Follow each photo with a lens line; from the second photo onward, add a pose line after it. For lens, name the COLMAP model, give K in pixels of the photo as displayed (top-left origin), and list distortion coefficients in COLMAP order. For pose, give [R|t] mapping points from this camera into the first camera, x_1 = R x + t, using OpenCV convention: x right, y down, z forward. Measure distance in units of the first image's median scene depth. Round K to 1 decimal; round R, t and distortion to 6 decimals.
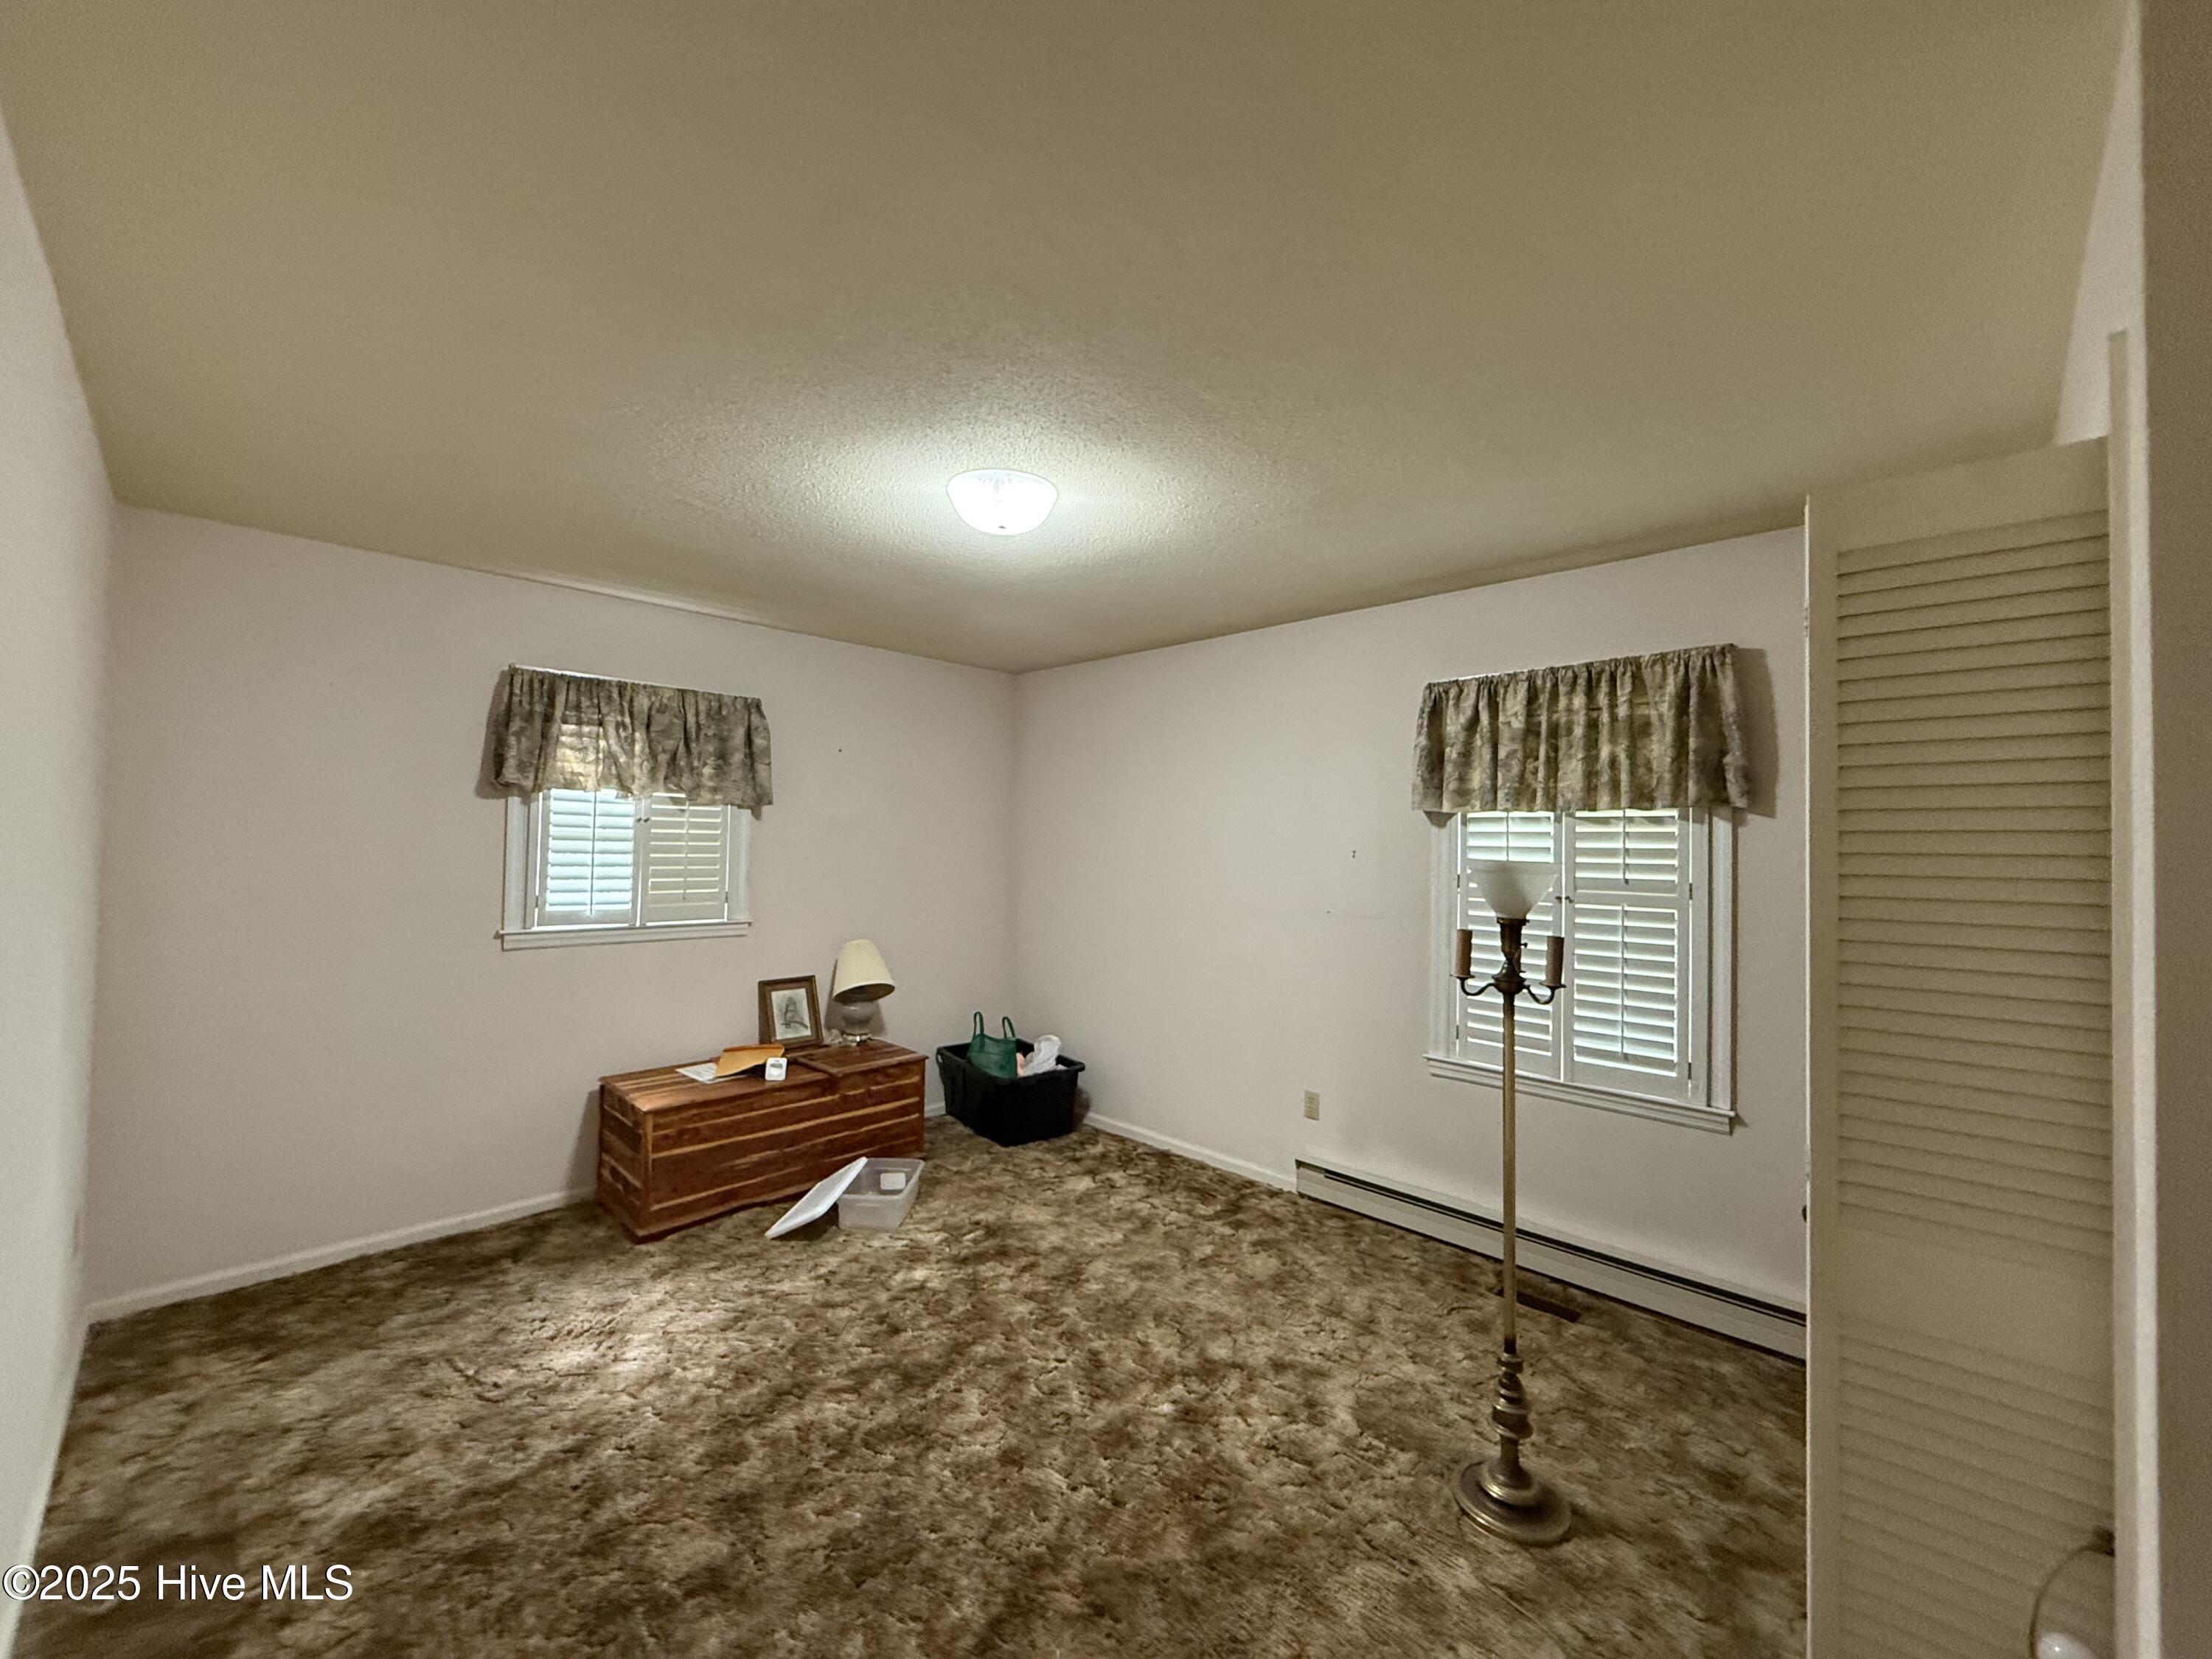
lens RADIAL K [[887.6, 0, 1101.8], [0, 887.6, 828.1], [0, 0, 1]] dist [-0.001760, -0.000114]
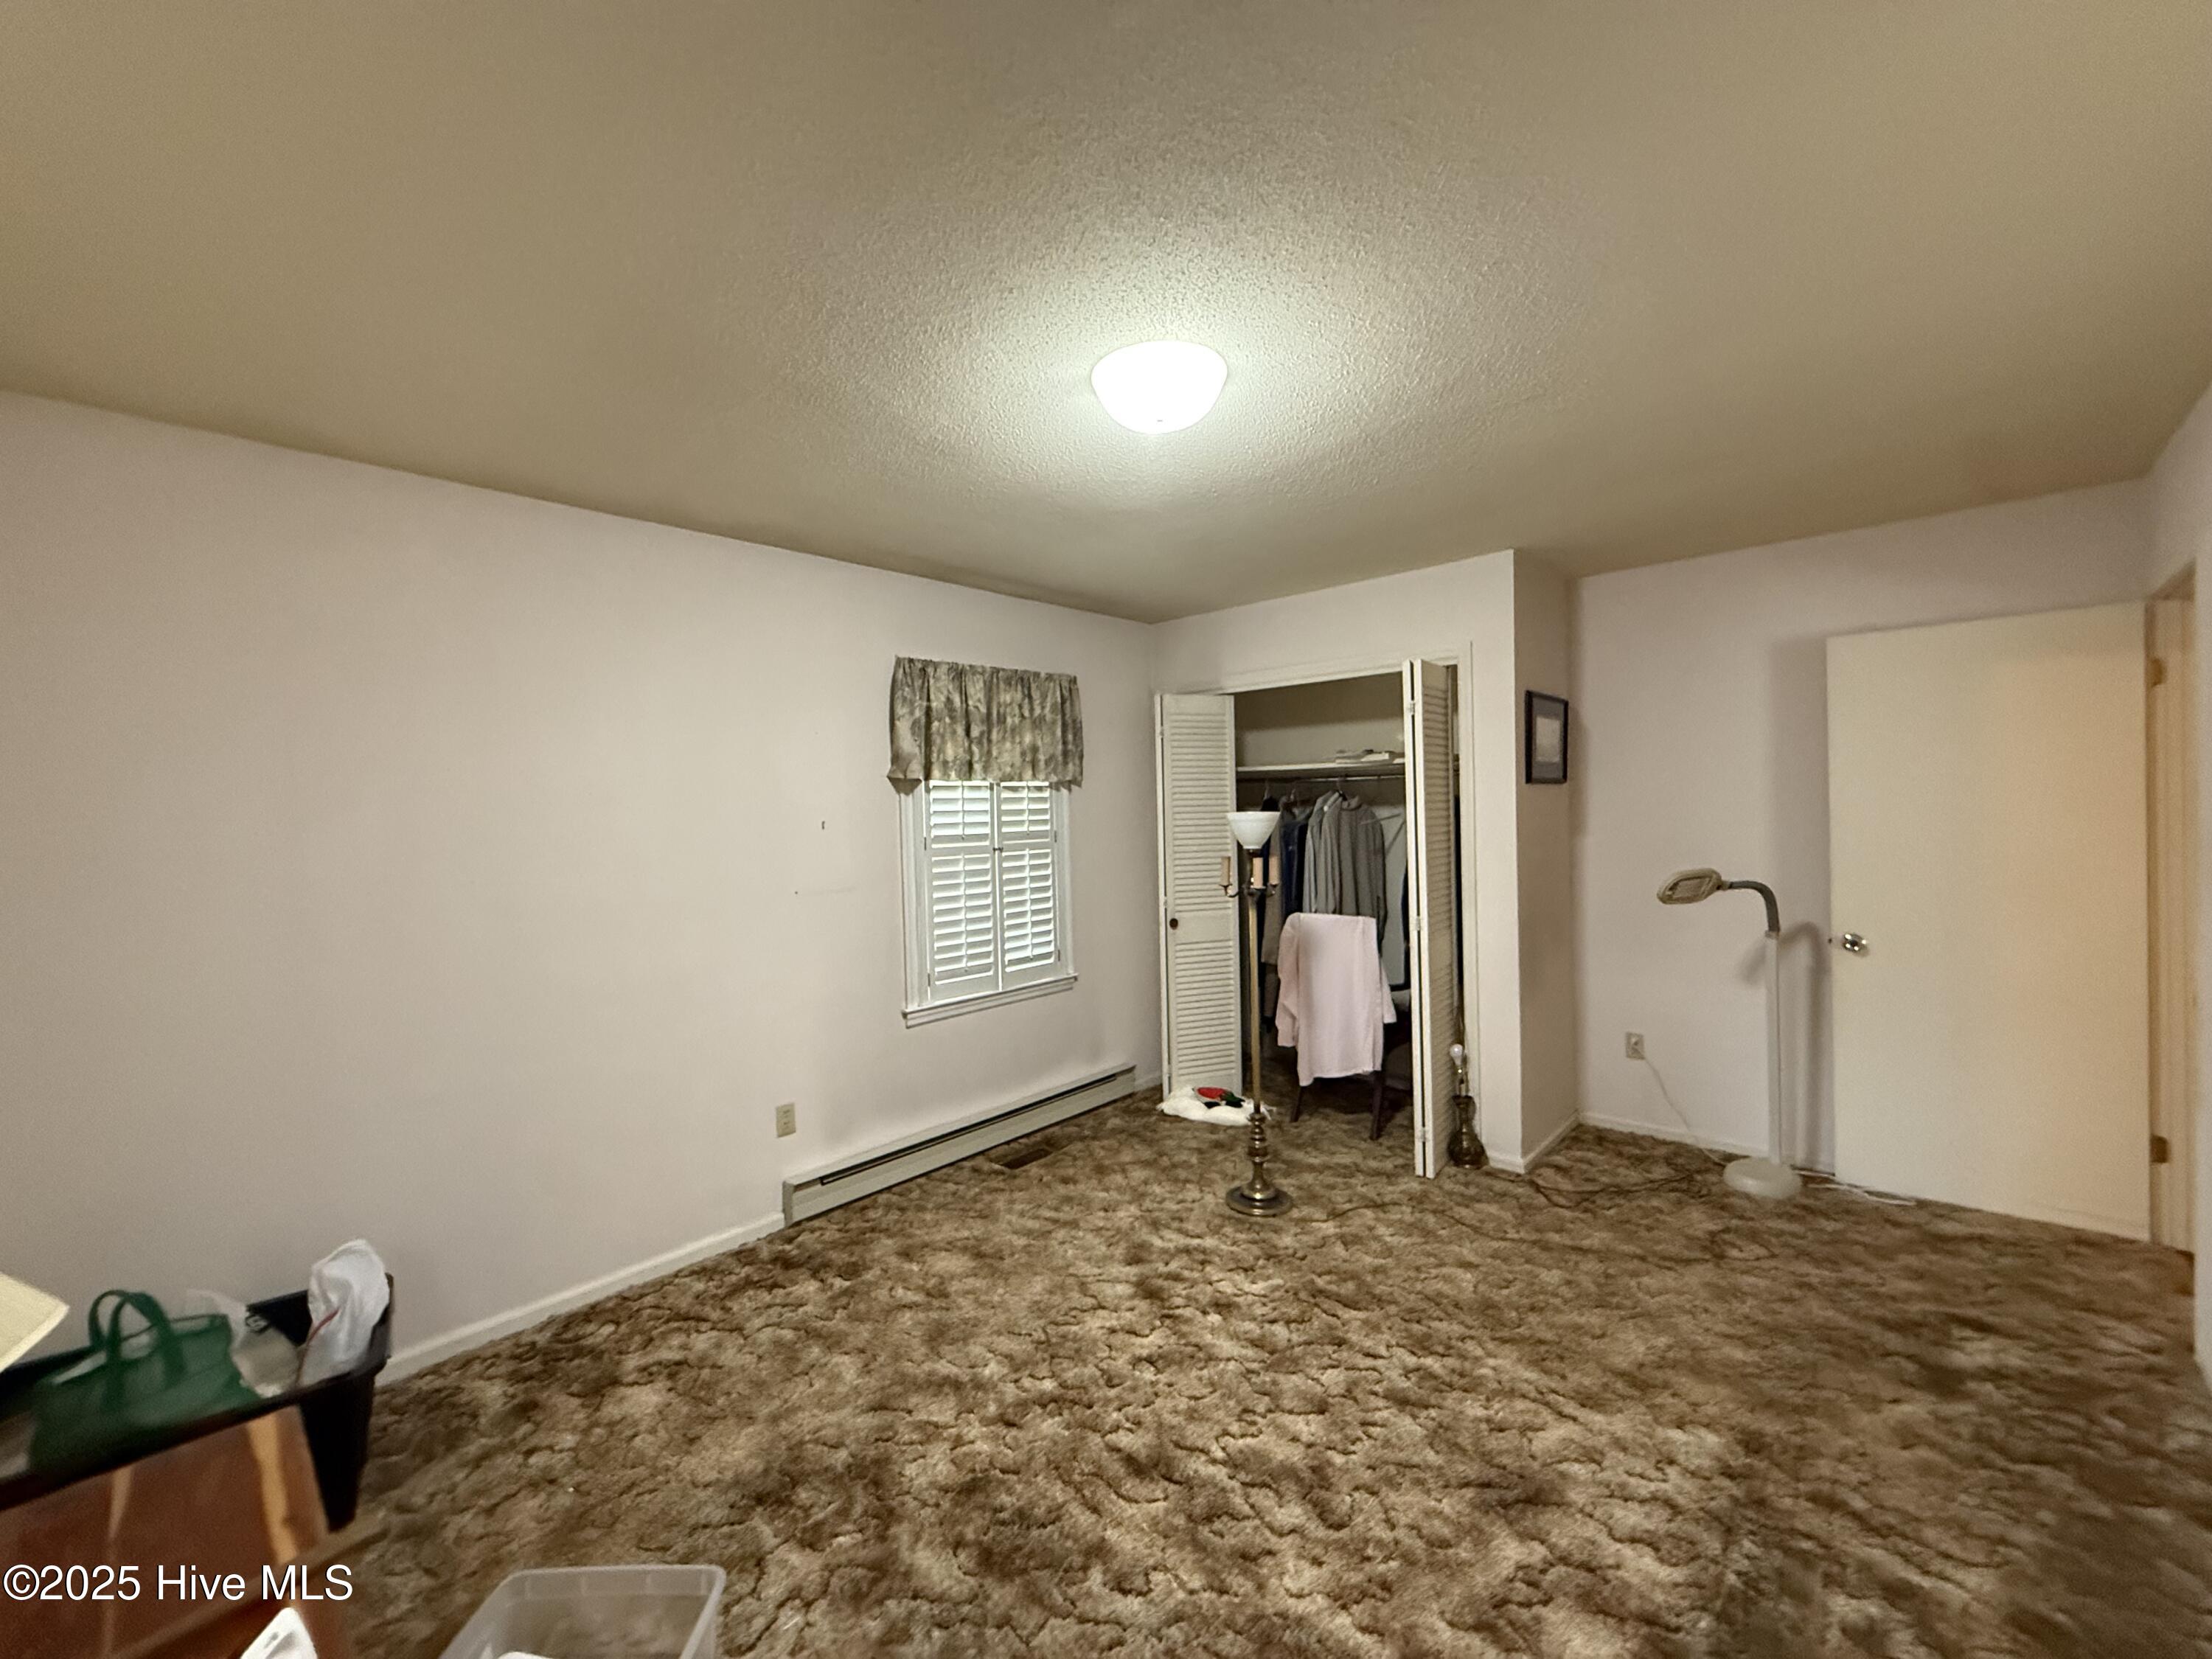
lens RADIAL K [[887.6, 0, 1101.5], [0, 887.6, 824.4], [0, 0, 1]] dist [-0.001760, -0.000114]
pose [[-0.030155, -0.035767, 0.998905, -0.748639], [0.007672, 0.999322, 0.036014, -0.001474], [-0.999516, 0.008750, -0.029860, 0.867800]]
